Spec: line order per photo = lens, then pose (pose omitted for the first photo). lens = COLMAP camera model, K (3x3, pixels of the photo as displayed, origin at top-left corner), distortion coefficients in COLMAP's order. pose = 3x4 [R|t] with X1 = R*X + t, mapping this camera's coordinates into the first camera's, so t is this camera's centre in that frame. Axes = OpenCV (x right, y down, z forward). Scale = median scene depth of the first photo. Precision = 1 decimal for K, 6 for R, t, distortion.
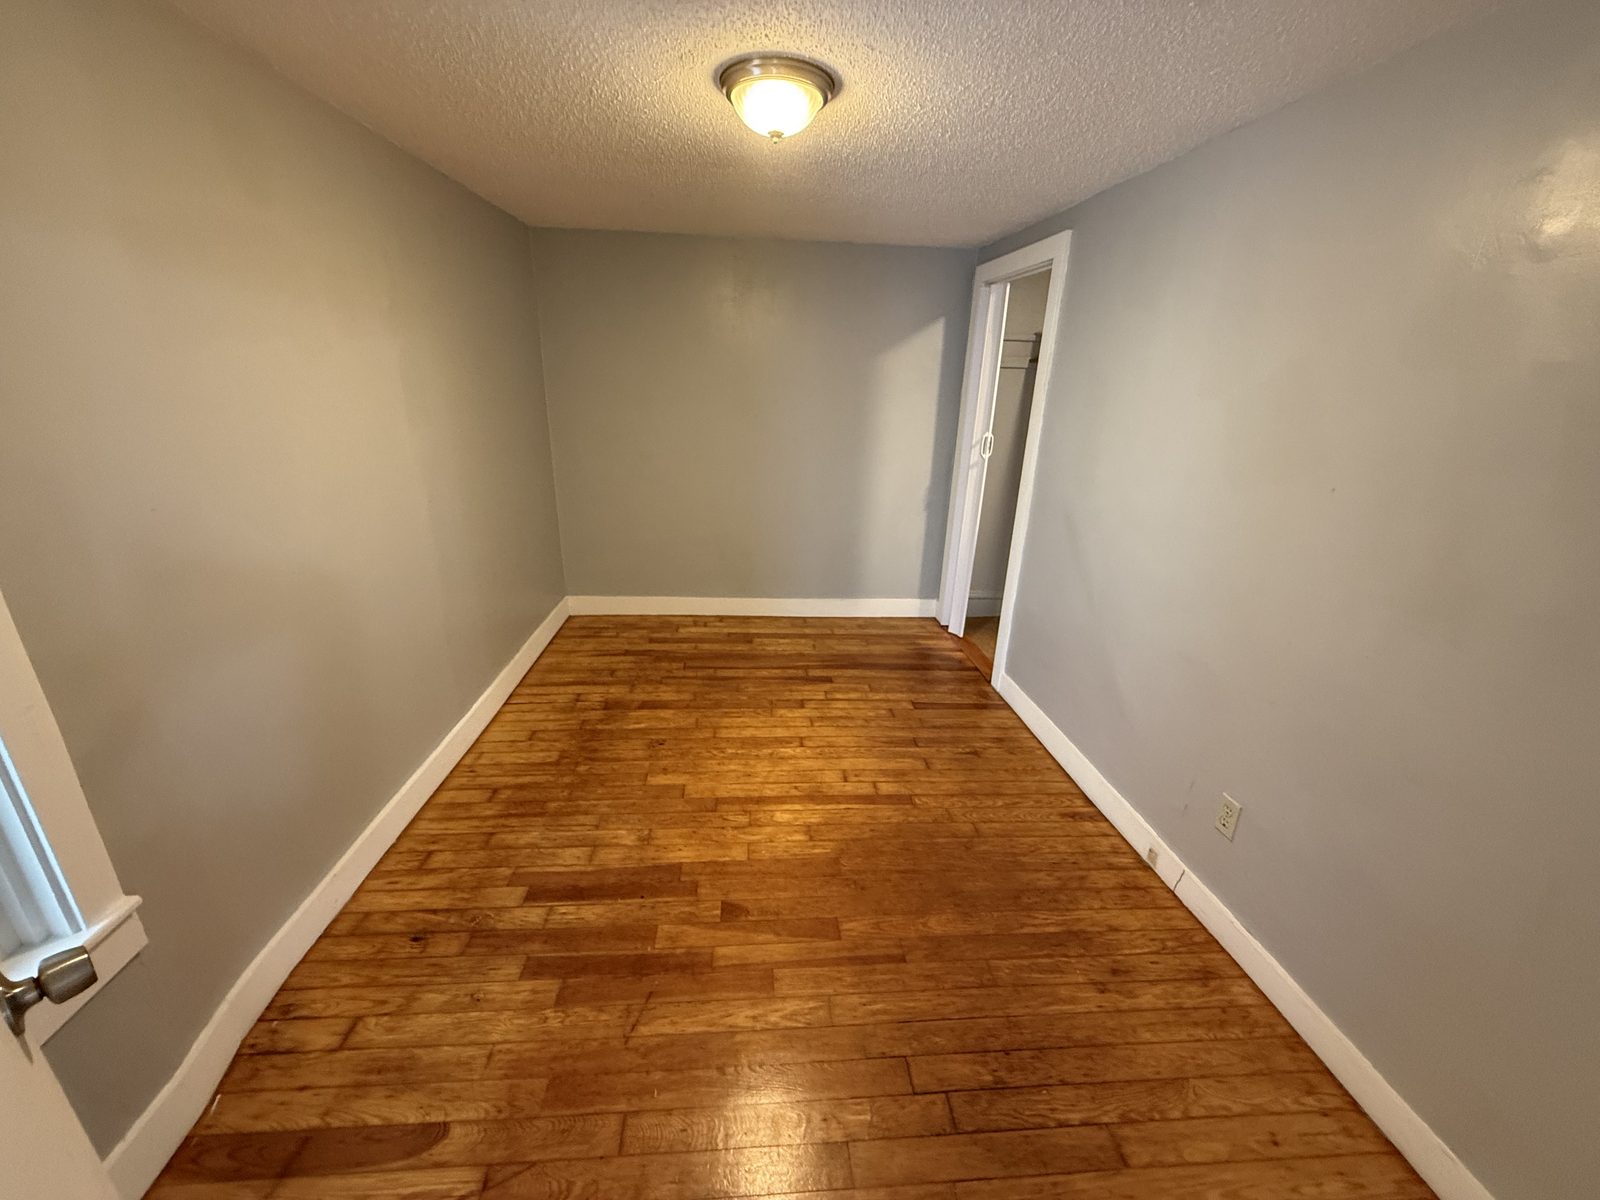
lens RADIAL K [[635.8, 0, 792.5], [0, 635.8, 590.6], [0, 0, 1]] dist [0.000041, 0.000326]
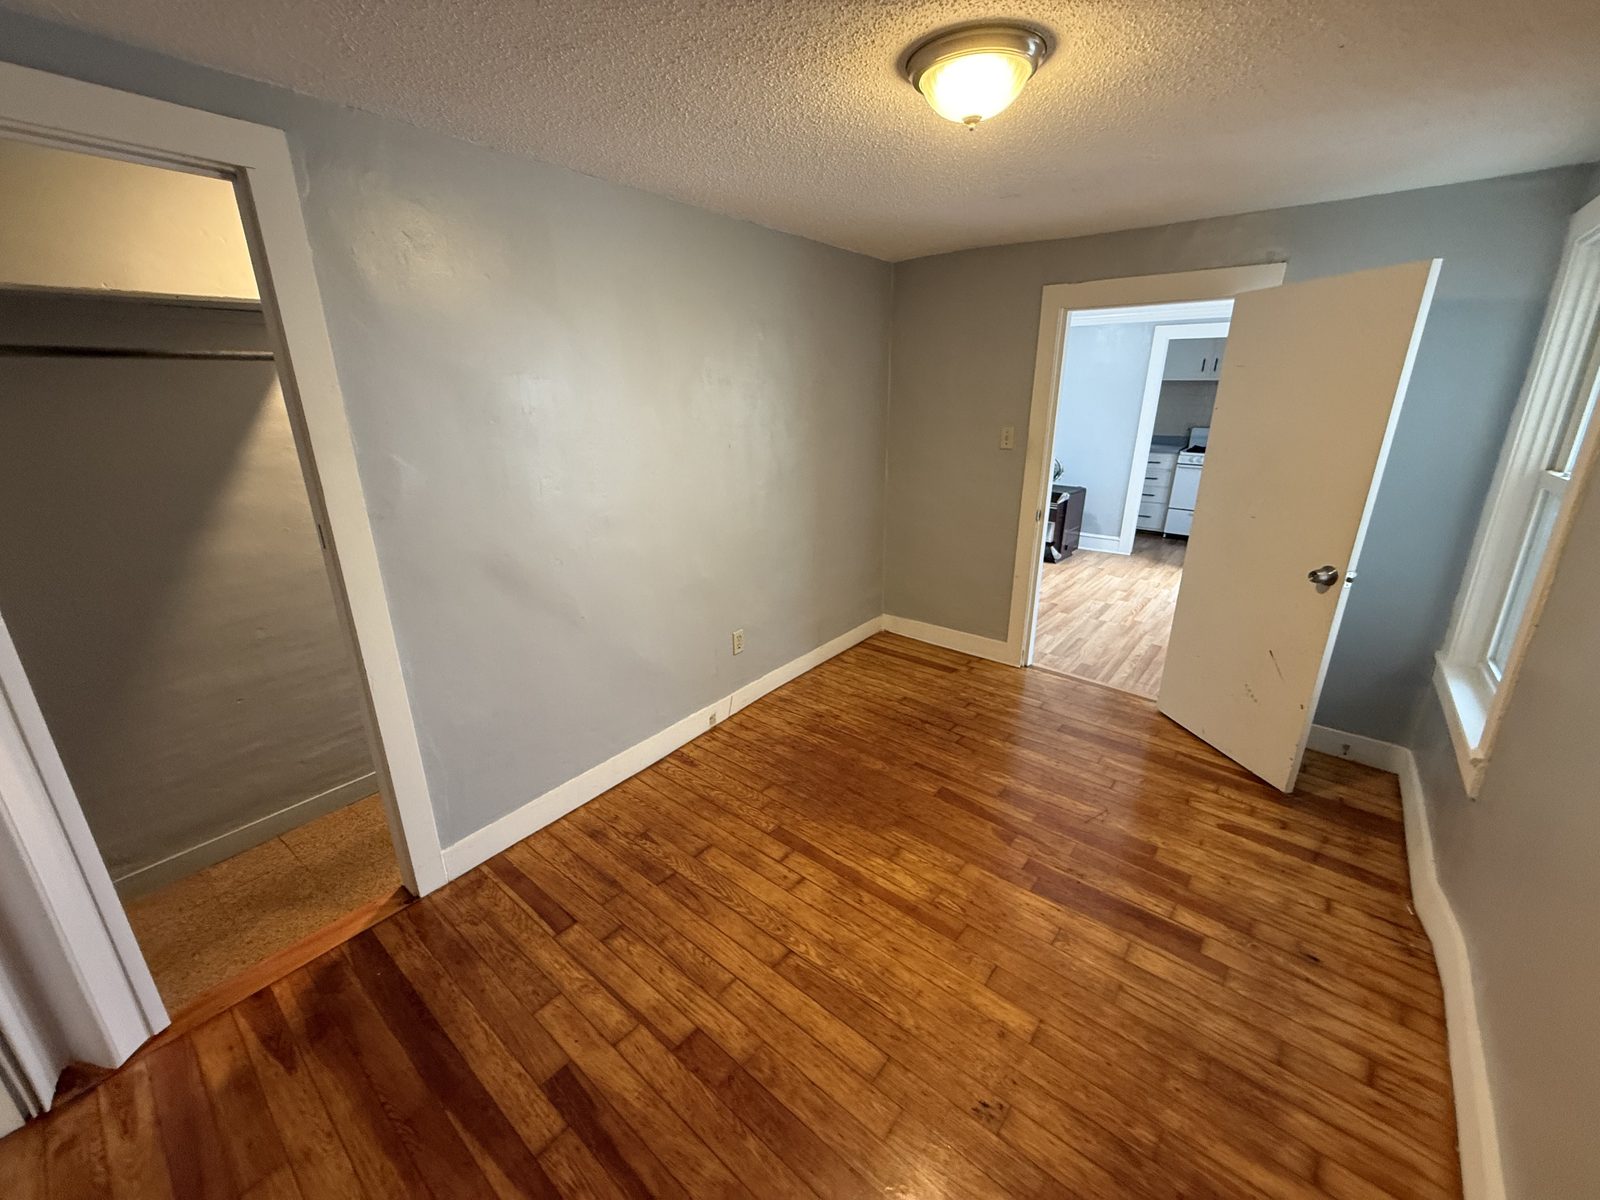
lens RADIAL K [[635.8, 0, 792.1], [0, 635.8, 598.3], [0, 0, 1]] dist [0.000041, 0.000326]
pose [[-0.722791, -0.245266, 0.646079, -0.384839], [0.207830, 0.814474, 0.541699, -0.494541], [-0.659075, 0.525810, -0.537721, 1.368746]]
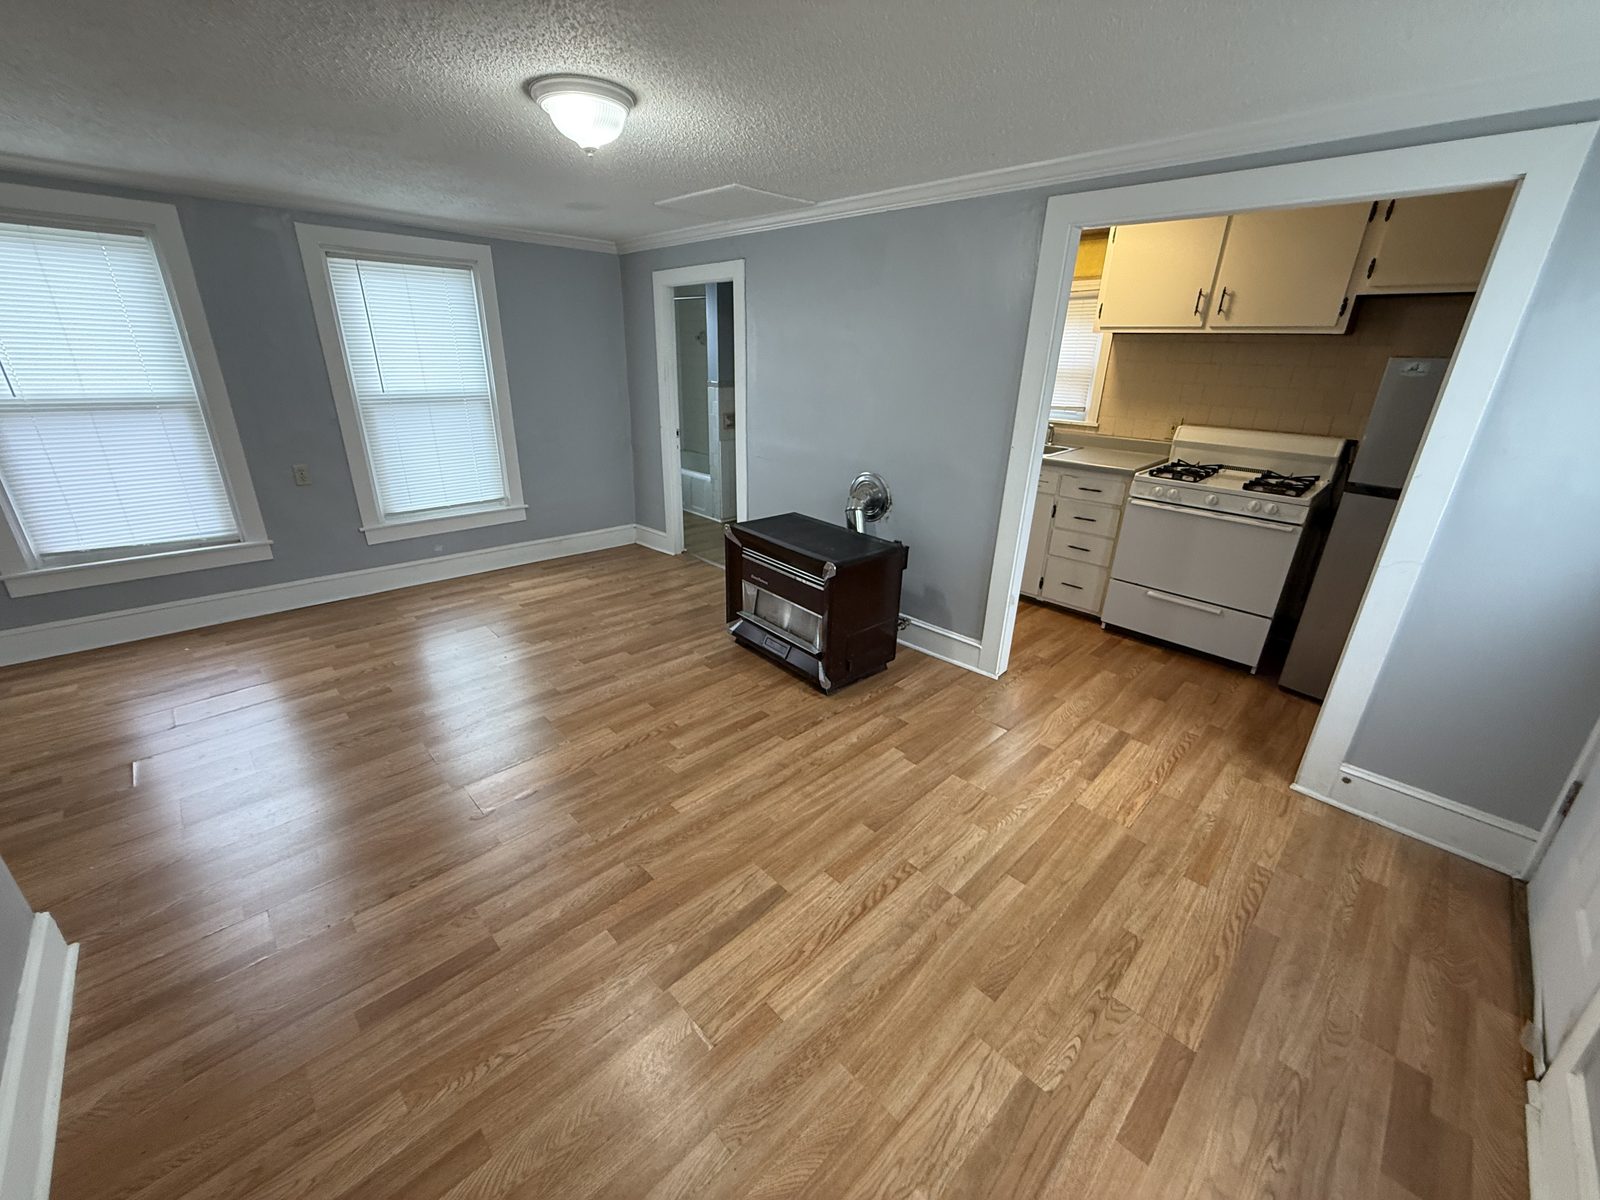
lens RADIAL K [[635.8, 0, 791.9], [0, 635.8, 599.9], [0, 0, 1]] dist [0.000041, 0.000326]
pose [[-0.636272, -0.321364, 0.701344, -0.255550], [0.217751, 0.797330, 0.562893, 0.106698], [-0.740097, 0.510871, -0.437341, -0.258954]]
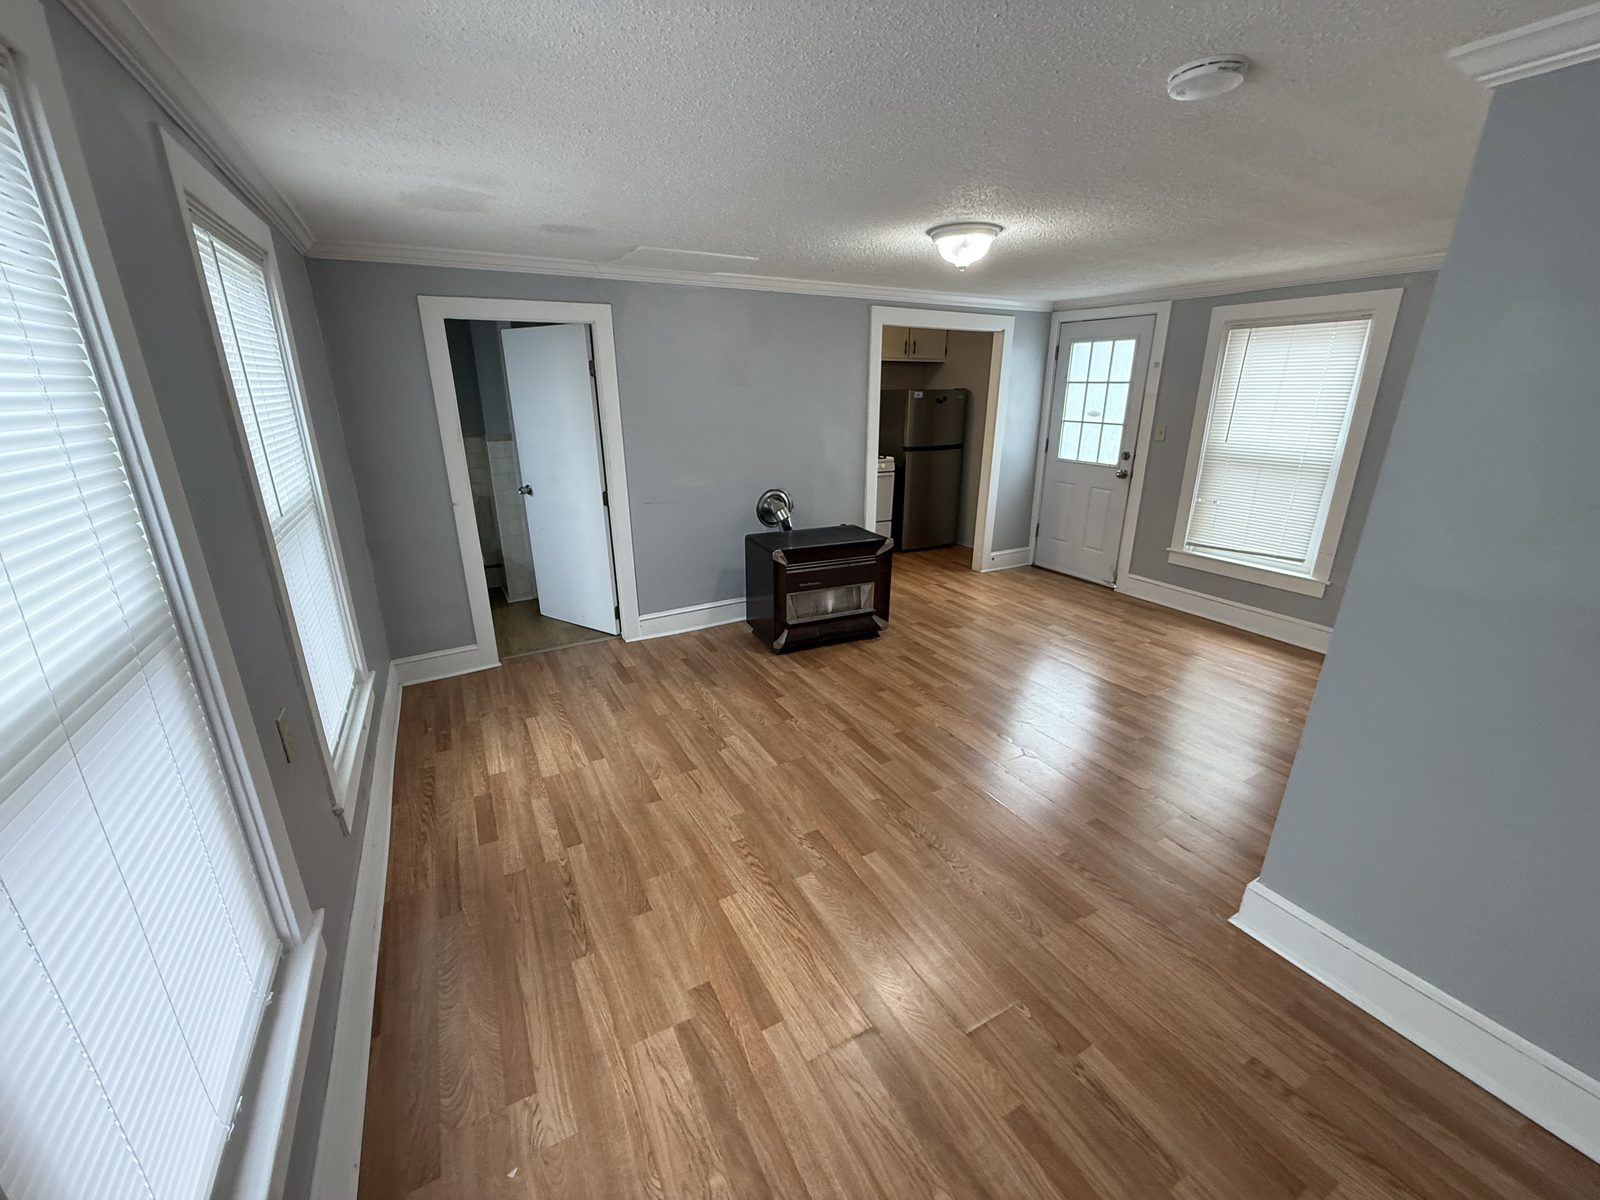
lens RADIAL K [[635.8, 0, 790.8], [0, 635.8, 596.9], [0, 0, 1]] dist [0.000041, 0.000326]
pose [[-0.913045, 0.100976, -0.395162, 1.450325], [-0.157514, 0.806402, 0.570005, -0.075827], [0.376216, 0.582684, -0.720376, 0.355310]]
